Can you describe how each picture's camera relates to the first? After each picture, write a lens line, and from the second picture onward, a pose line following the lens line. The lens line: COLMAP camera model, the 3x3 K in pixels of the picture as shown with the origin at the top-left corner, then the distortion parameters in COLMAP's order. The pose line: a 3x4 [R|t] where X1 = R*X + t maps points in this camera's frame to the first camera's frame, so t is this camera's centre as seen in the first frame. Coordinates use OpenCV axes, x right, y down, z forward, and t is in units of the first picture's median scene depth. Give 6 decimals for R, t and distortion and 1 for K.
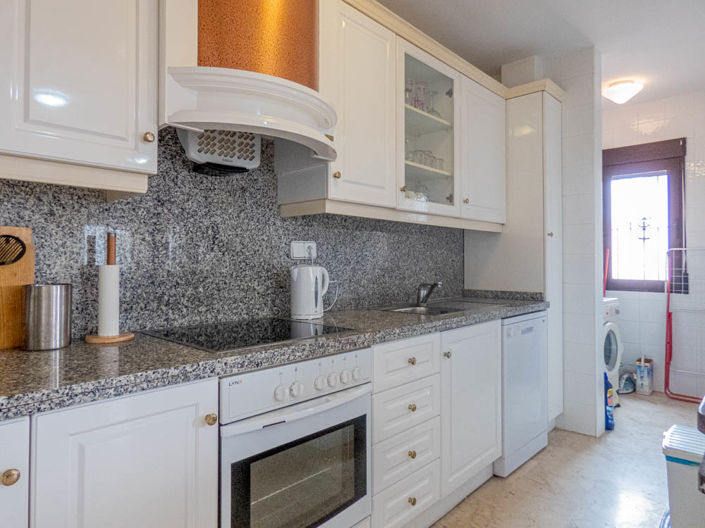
lens RADIAL K [[454.5, 0, 354.4], [0, 454.5, 260.0], [0, 0, 1]] dist [-0.004729, 0.023244]
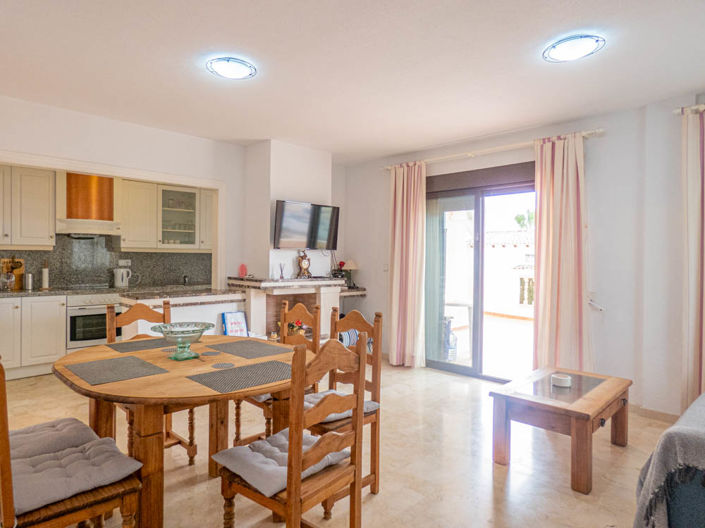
lens RADIAL K [[454.5, 0, 348.2], [0, 454.5, 264.9], [0, 0, 1]] dist [-0.004729, 0.023244]
pose [[0.999442, 0.005385, -0.032957, 2.174253], [-0.004914, 0.999885, 0.014352, -0.090430], [0.033030, -0.014182, 0.999354, -2.782078]]
